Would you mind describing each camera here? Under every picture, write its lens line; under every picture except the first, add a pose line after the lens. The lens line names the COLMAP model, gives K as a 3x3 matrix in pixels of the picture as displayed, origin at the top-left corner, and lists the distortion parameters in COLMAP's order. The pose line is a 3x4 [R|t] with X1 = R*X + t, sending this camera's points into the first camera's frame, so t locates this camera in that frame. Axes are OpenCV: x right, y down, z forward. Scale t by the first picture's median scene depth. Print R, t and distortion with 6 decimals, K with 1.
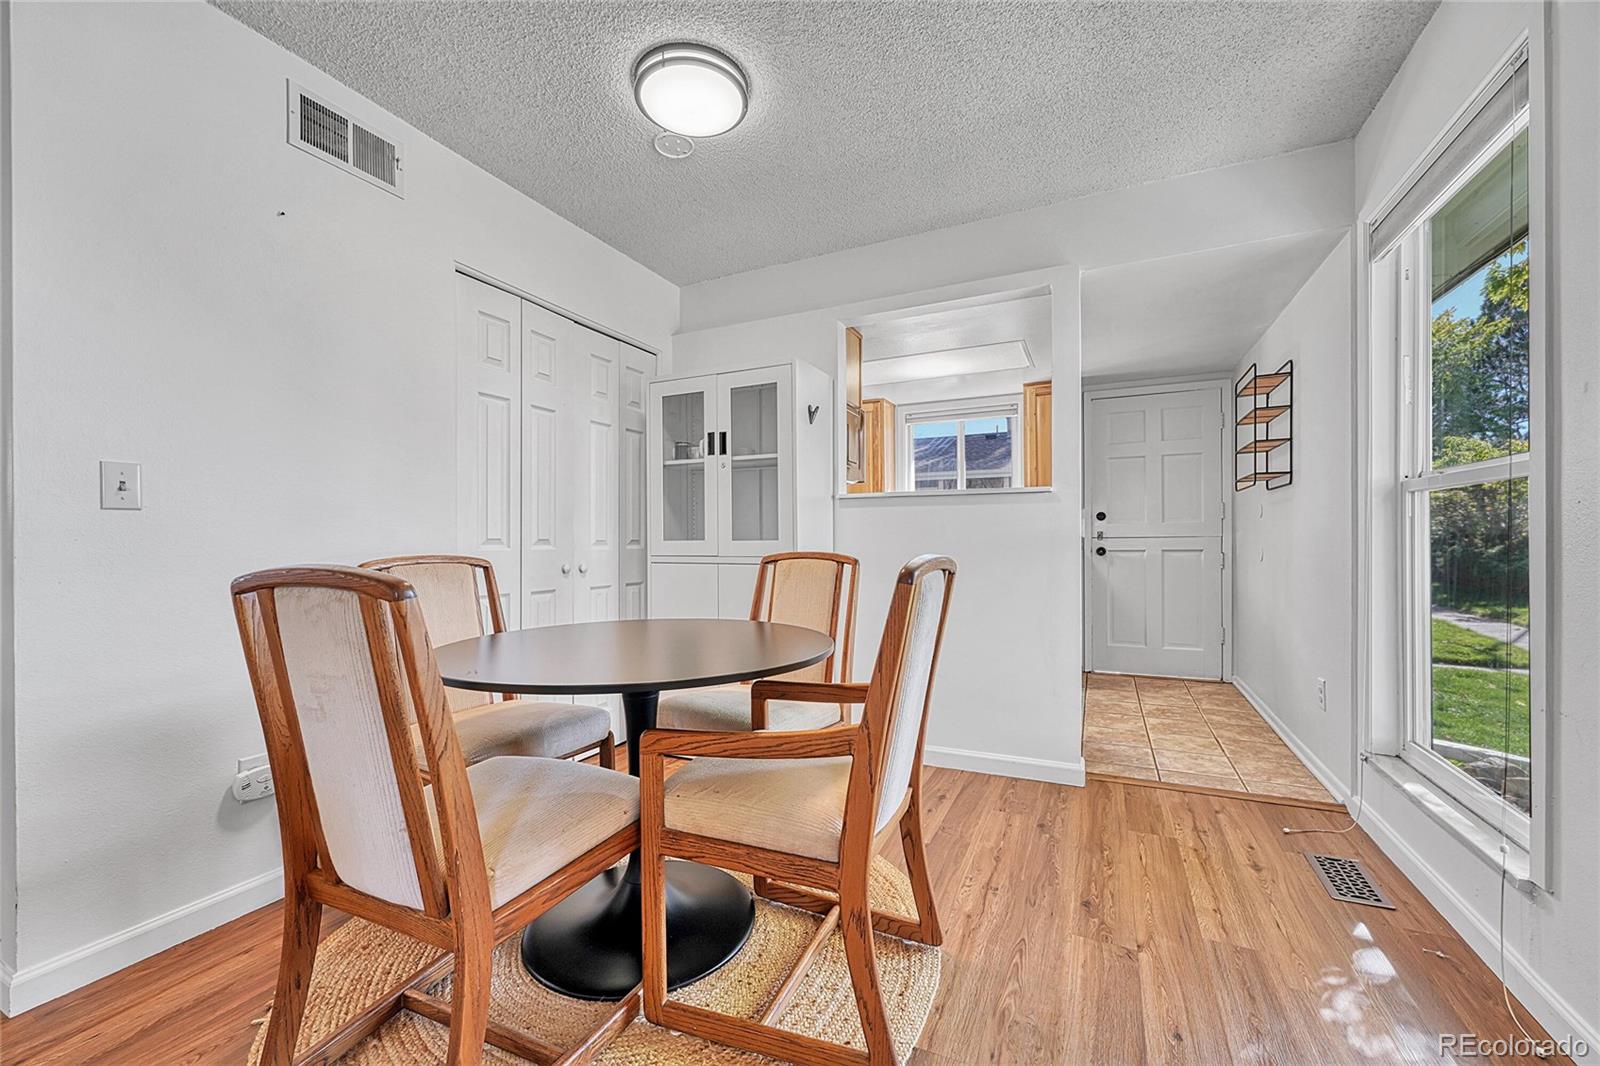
lens RADIAL K [[635.3, 0, 794.7], [0, 635.3, 534.9], [0, 0, 1]] dist [0.002083, -0.000095]
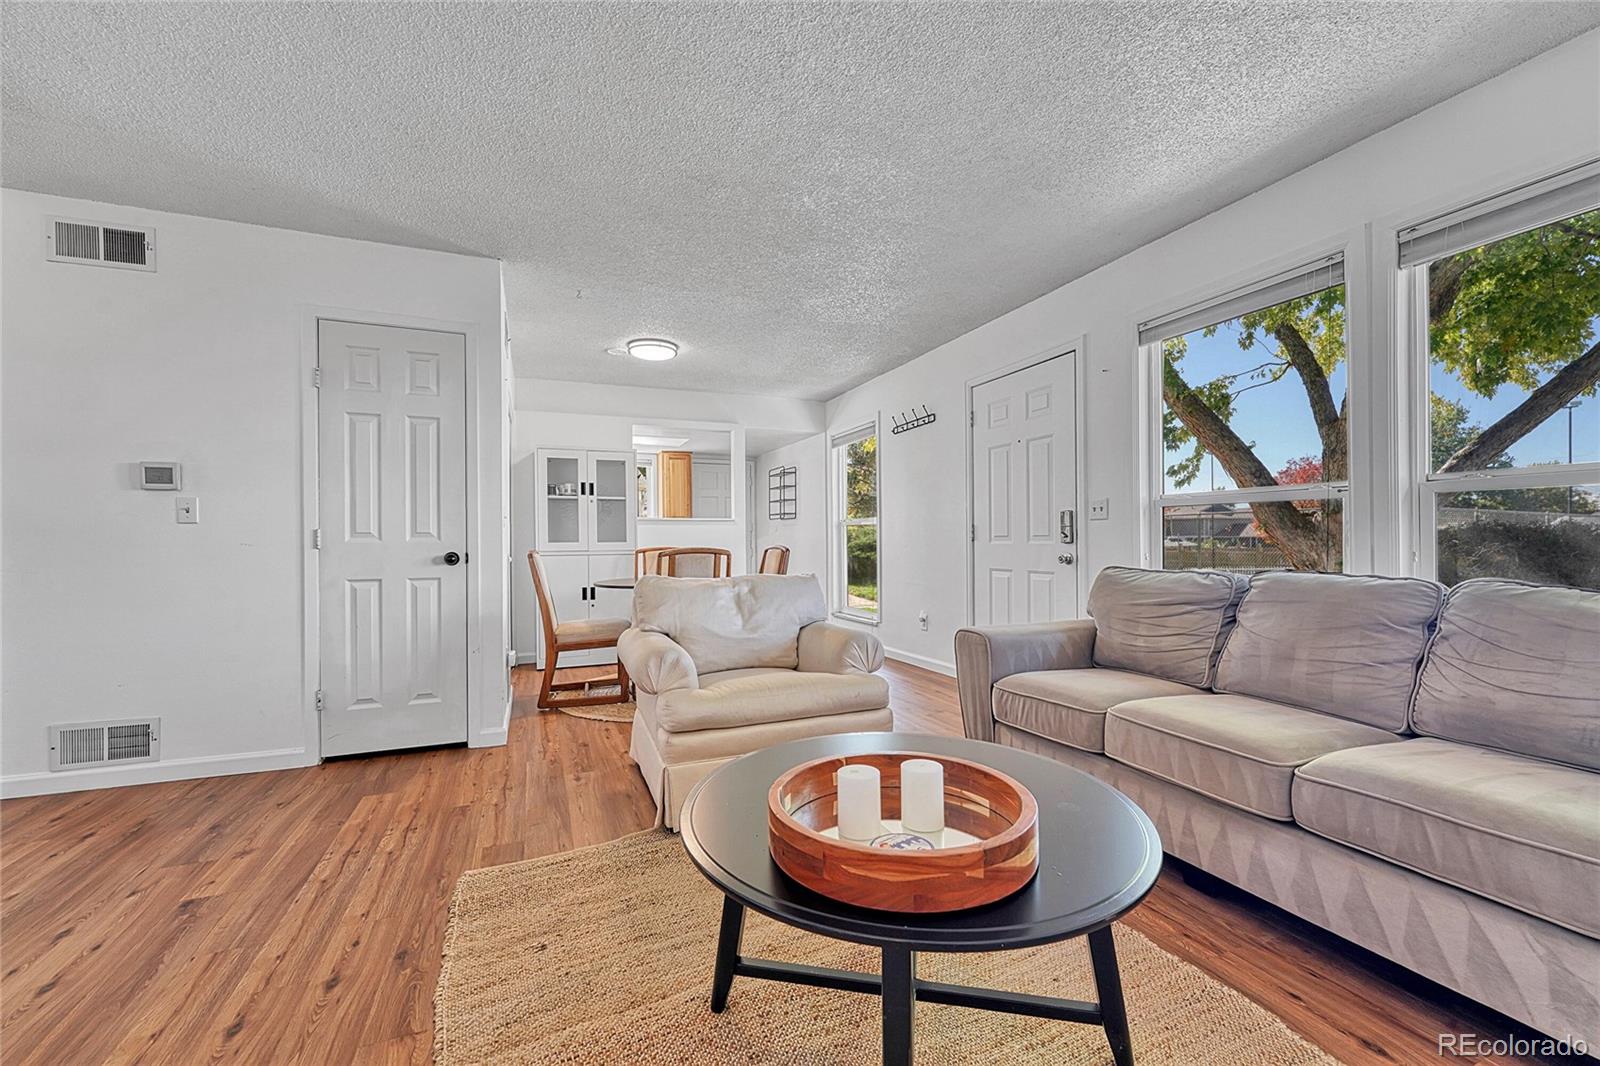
lens RADIAL K [[635.3, 0, 794.7], [0, 635.3, 533.9], [0, 0, 1]] dist [0.002083, -0.000095]
pose [[0.669144, 0.006510, 0.743104, -1.059131], [-0.000042, 0.999962, -0.008722, 0.000305], [-0.743132, 0.005805, 0.669119, -0.641647]]
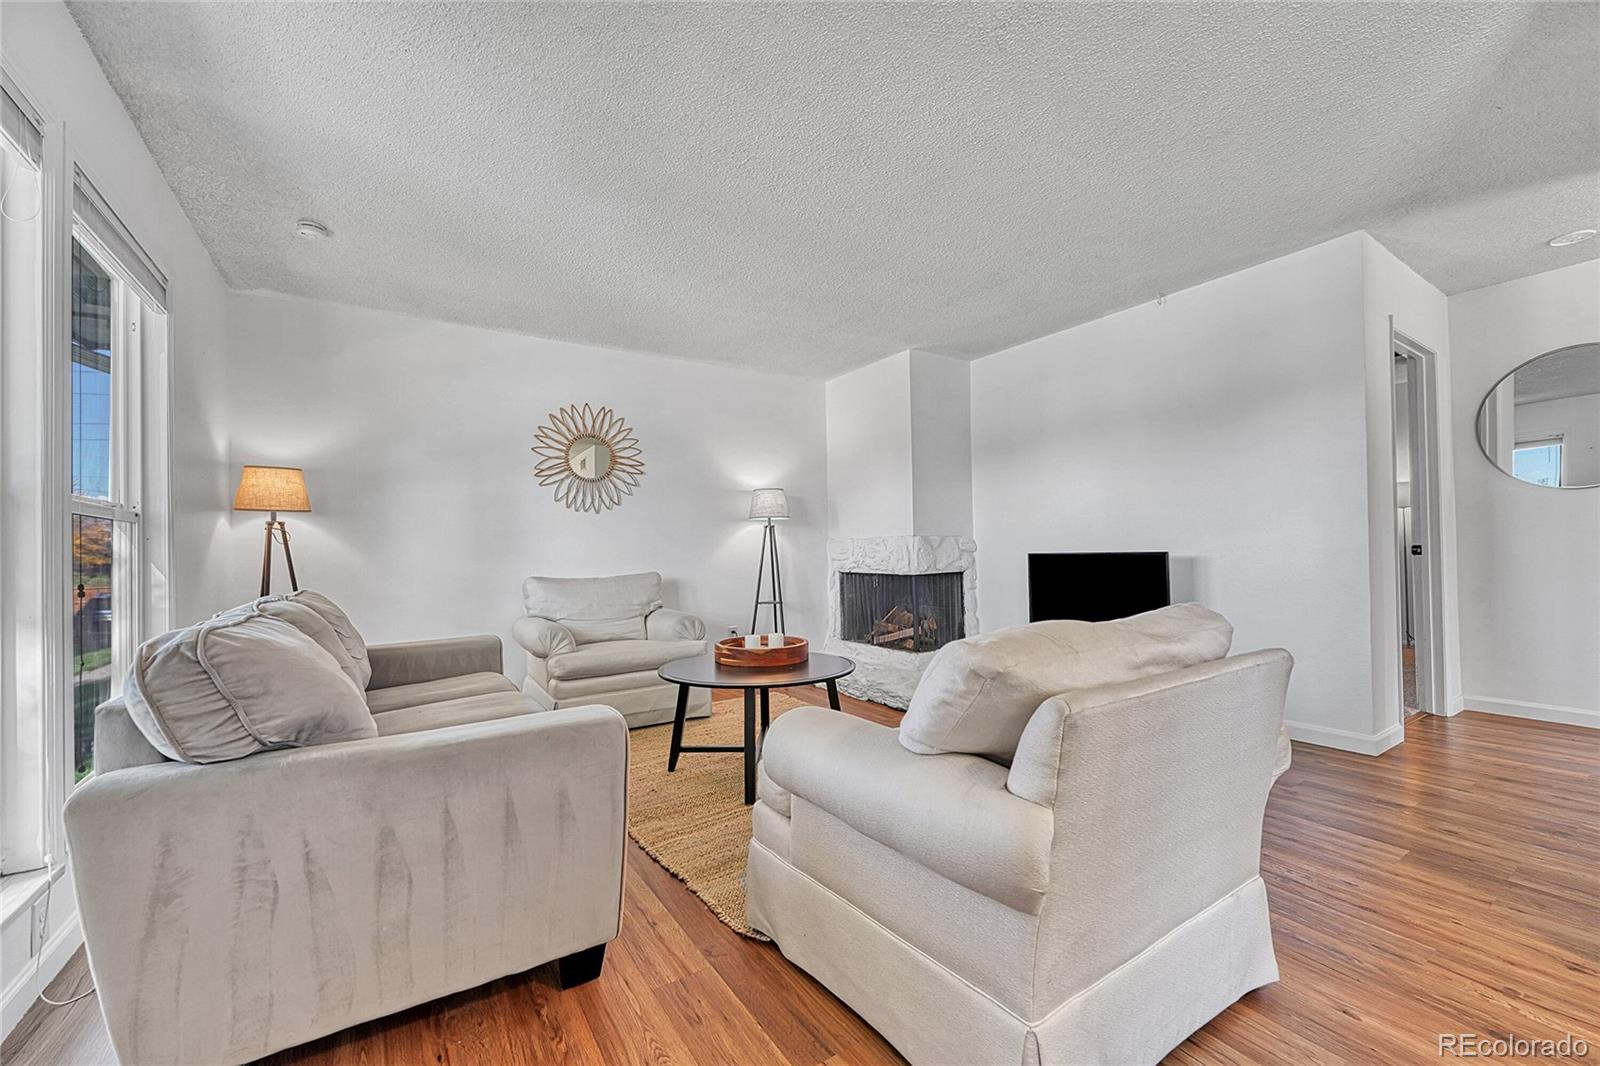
lens RADIAL K [[635.3, 0, 797.7], [0, 635.3, 539.9], [0, 0, 1]] dist [0.002083, -0.000095]
pose [[-0.522376, -0.000277, -0.852715, 0.128969], [0.027886, 0.999460, -0.017407, 0.004881], [0.852259, -0.032872, -0.522086, 0.176114]]
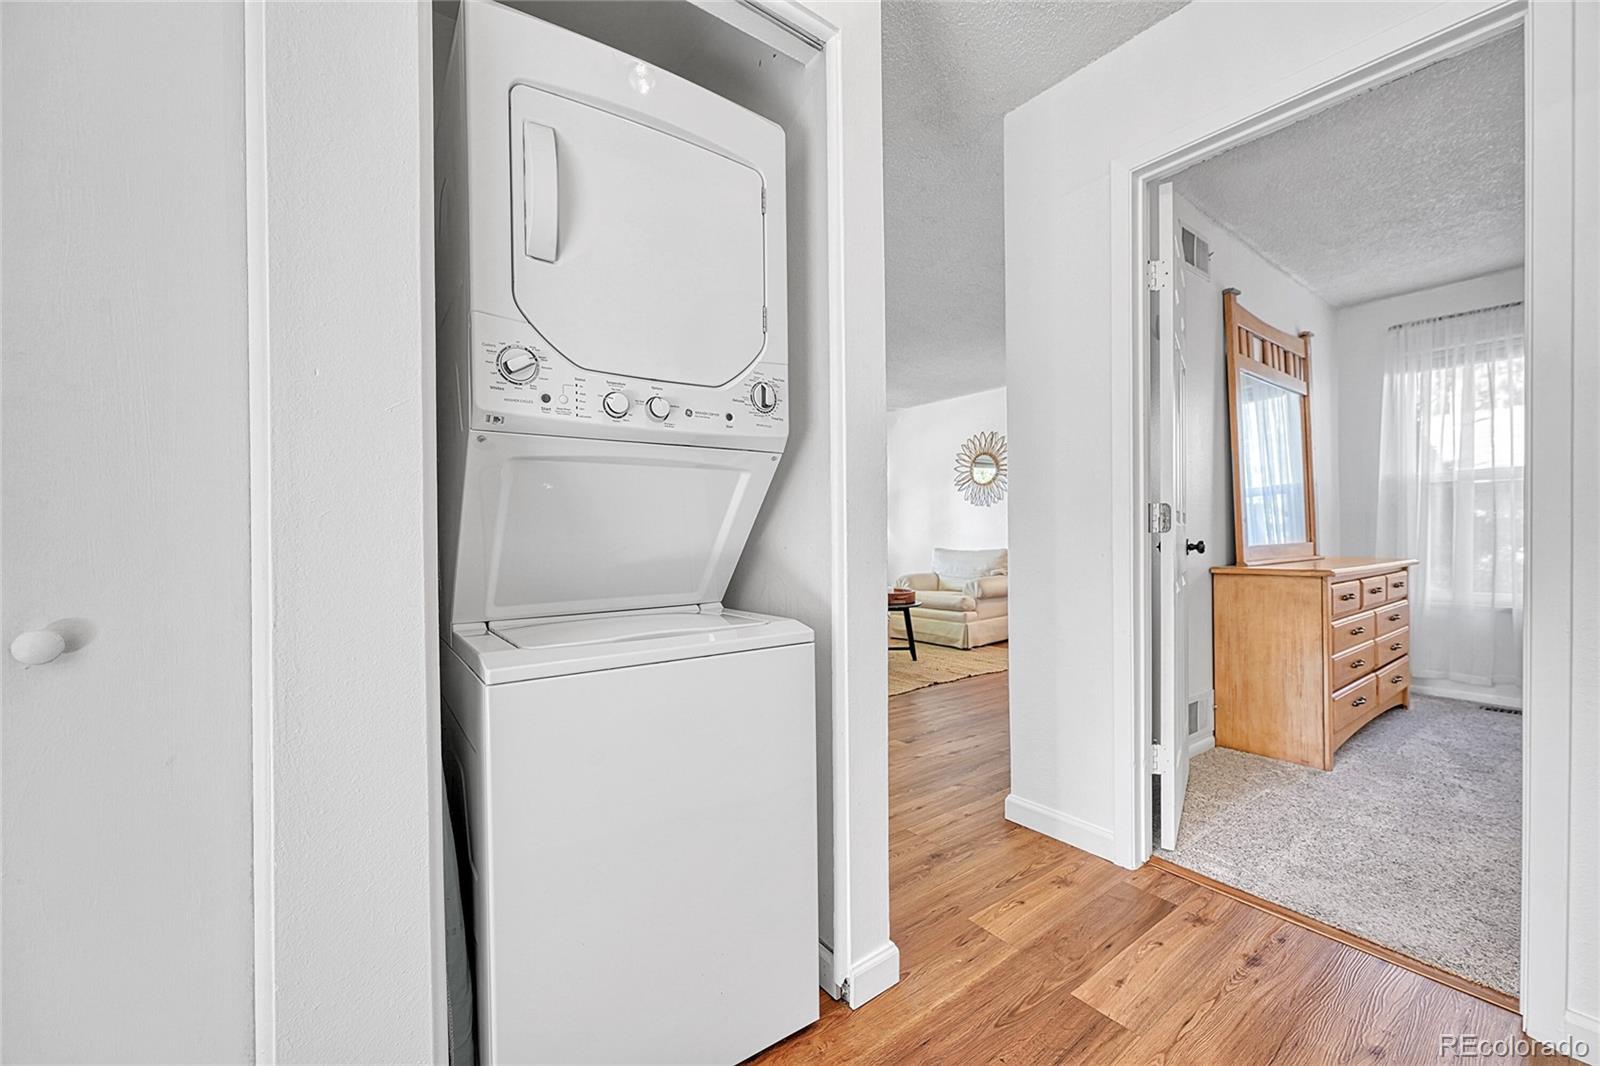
lens RADIAL K [[635.3, 0, 794.4], [0, 635.3, 537.3], [0, 0, 1]] dist [0.002083, -0.000095]
pose [[-0.884779, 0.009187, 0.465920, -1.314466], [0.008949, 0.999956, -0.002723, 0.008019], [-0.465925, 0.001760, -0.884823, 1.208712]]
